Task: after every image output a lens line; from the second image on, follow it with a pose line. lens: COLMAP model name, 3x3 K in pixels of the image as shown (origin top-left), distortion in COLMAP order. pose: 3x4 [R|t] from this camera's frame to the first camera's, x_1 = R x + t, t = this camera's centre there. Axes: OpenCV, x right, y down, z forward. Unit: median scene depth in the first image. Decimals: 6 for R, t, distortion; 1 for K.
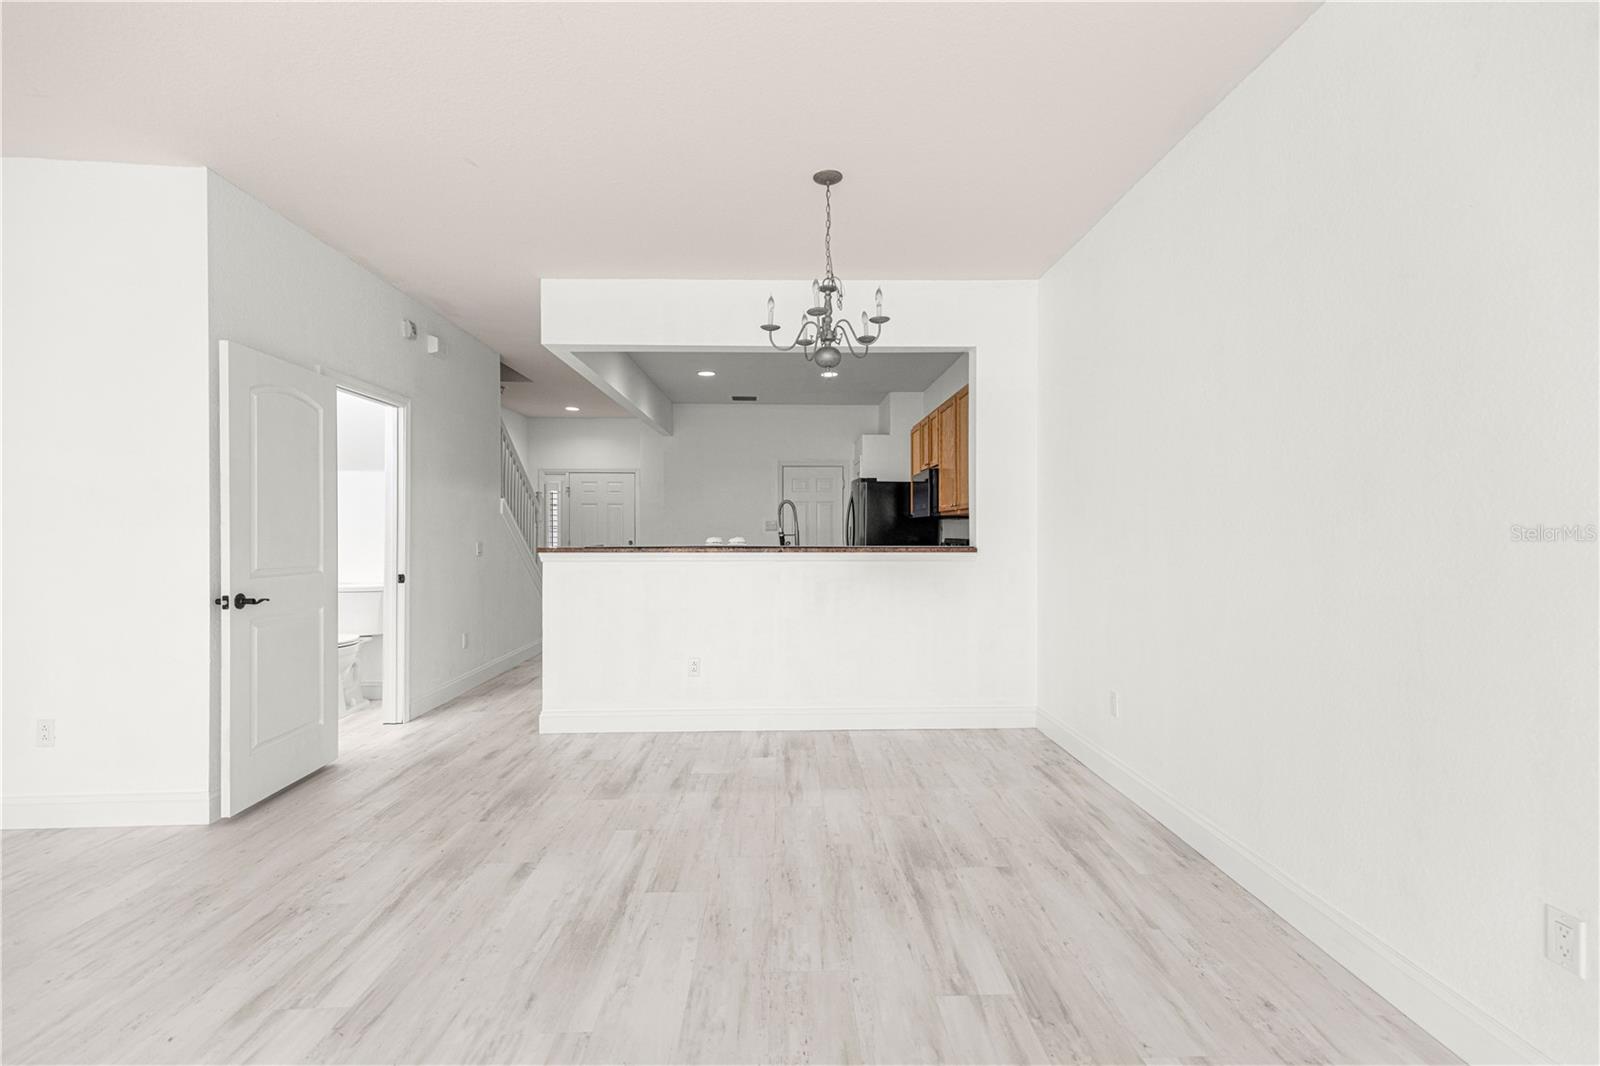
lens RADIAL K [[719.8, 0, 810.6], [0, 719.8, 531.8], [0, 0, 1]] dist [0.013088, -0.004074]
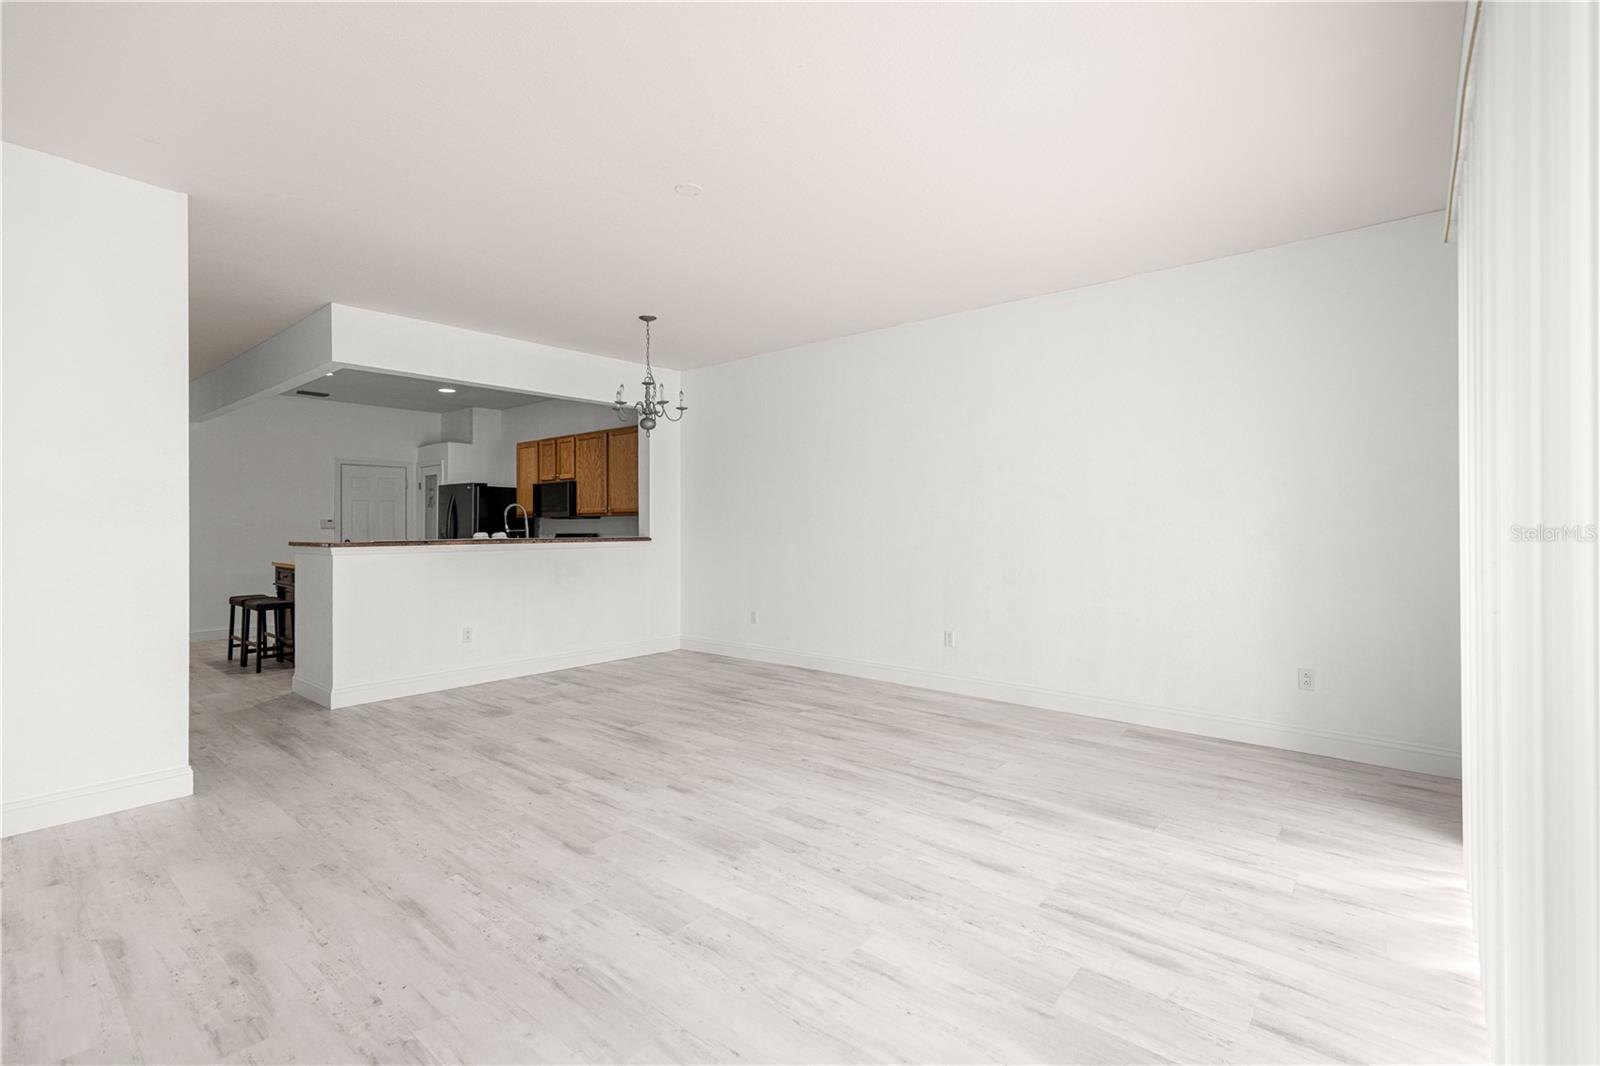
lens RADIAL K [[719.8, 0, 808.3], [0, 719.8, 527.2], [0, 0, 1]] dist [0.013088, -0.004074]
pose [[0.669943, -0.003097, 0.742406, -0.987216], [0.006549, 0.999977, -0.001738, 0.006236], [-0.742383, 0.006026, 0.669948, -0.415549]]
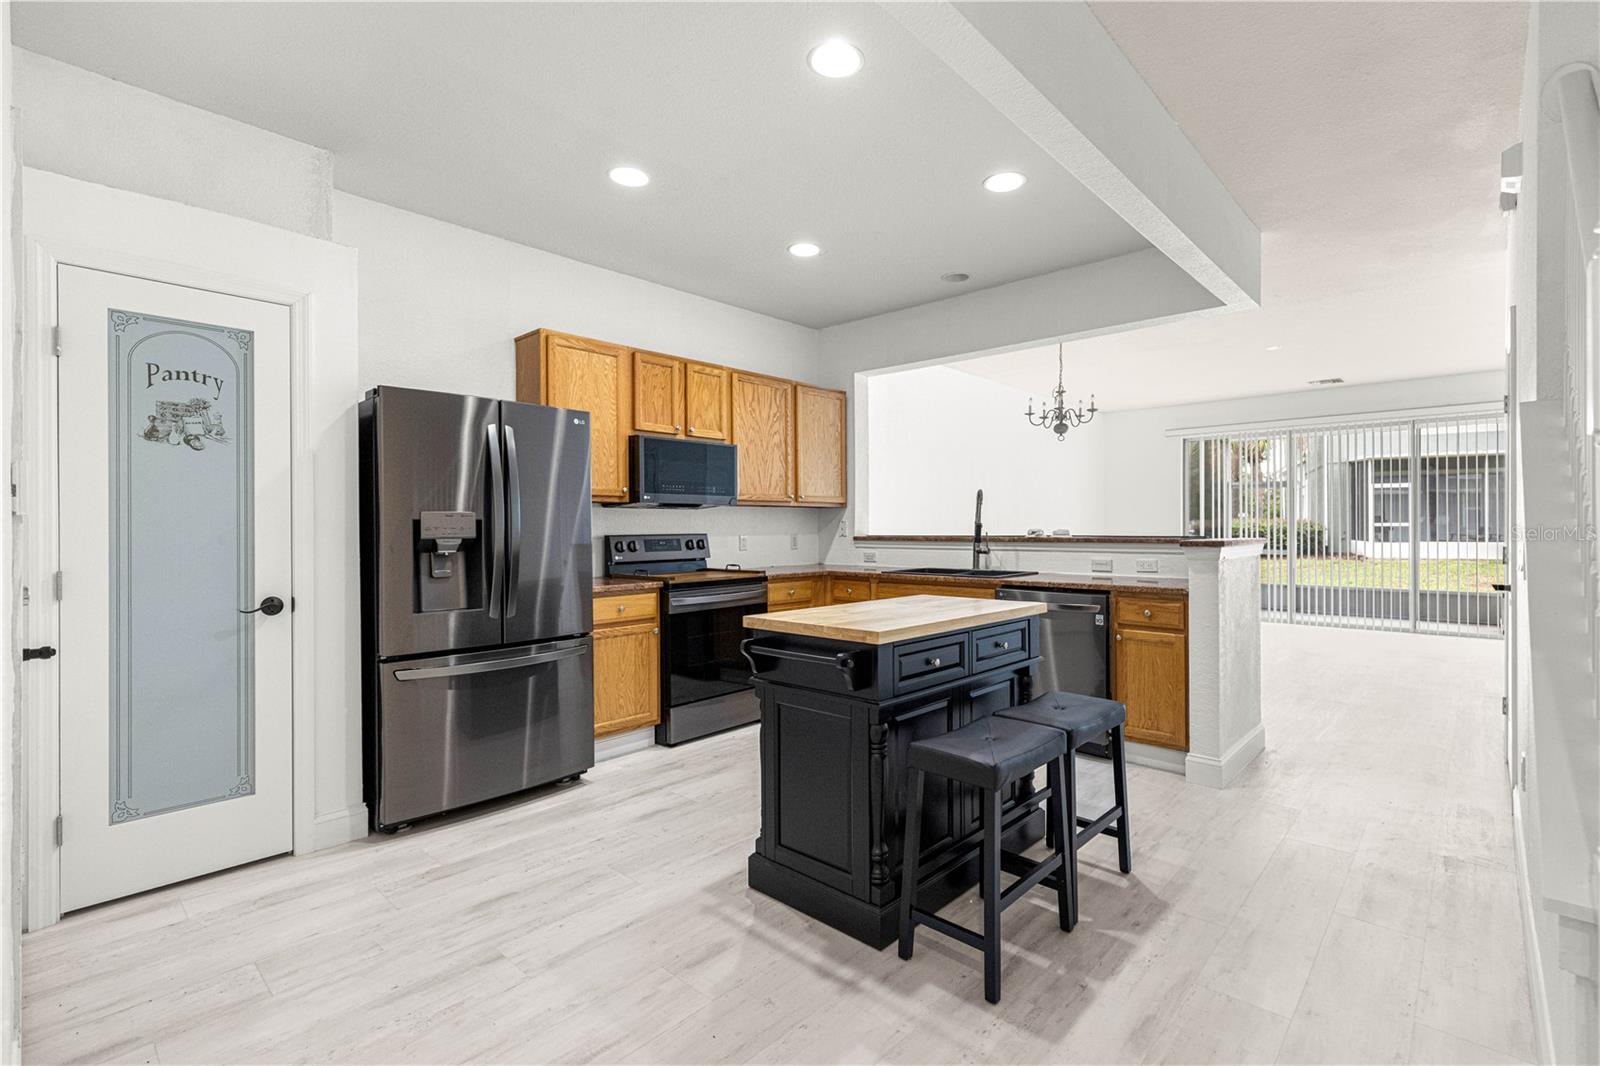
lens RADIAL K [[719.8, 0, 804.1], [0, 719.8, 526.8], [0, 0, 1]] dist [0.013088, -0.004074]
pose [[-0.700072, 0.005691, 0.714050, -0.847229], [0.009449, 0.999955, 0.001294, 0.004236], [-0.714010, 0.007653, -0.700094, 2.805485]]
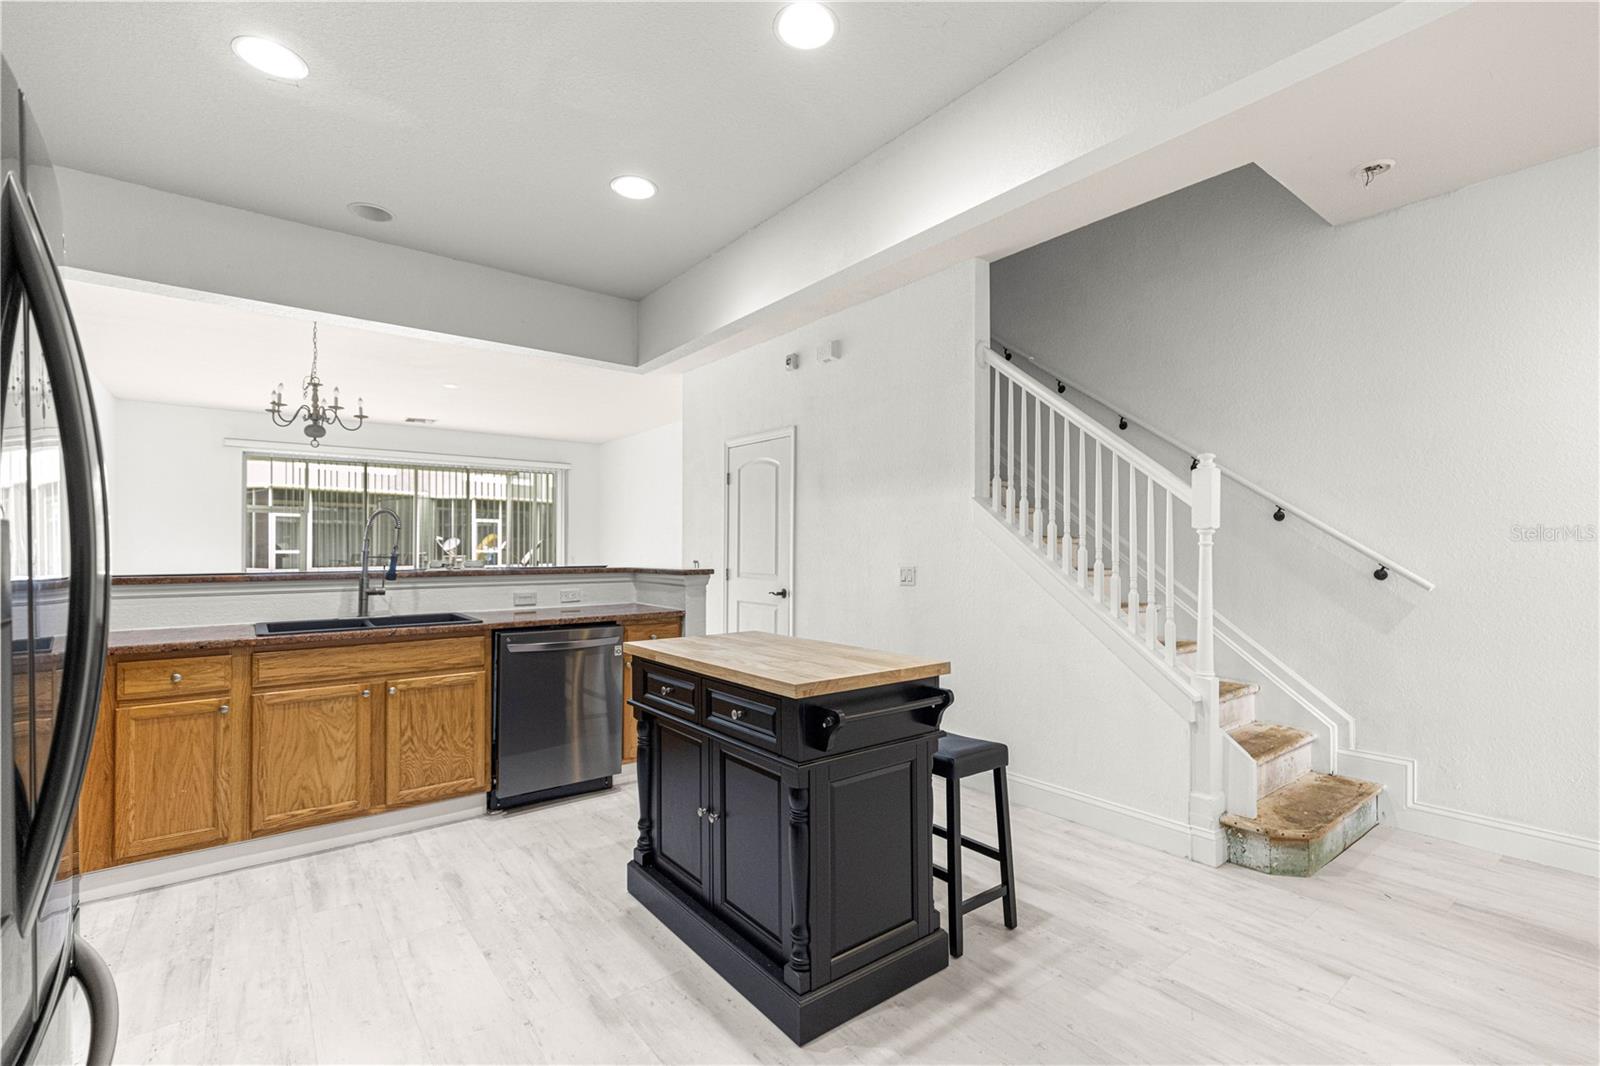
lens RADIAL K [[719.8, 0, 808.9], [0, 719.8, 544.0], [0, 0, 1]] dist [0.013088, -0.004074]
pose [[-0.813119, -0.001185, -0.582097, 0.063309], [0.000809, 0.999995, -0.003165, -0.008998], [0.582097, -0.003045, -0.813114, 2.783720]]
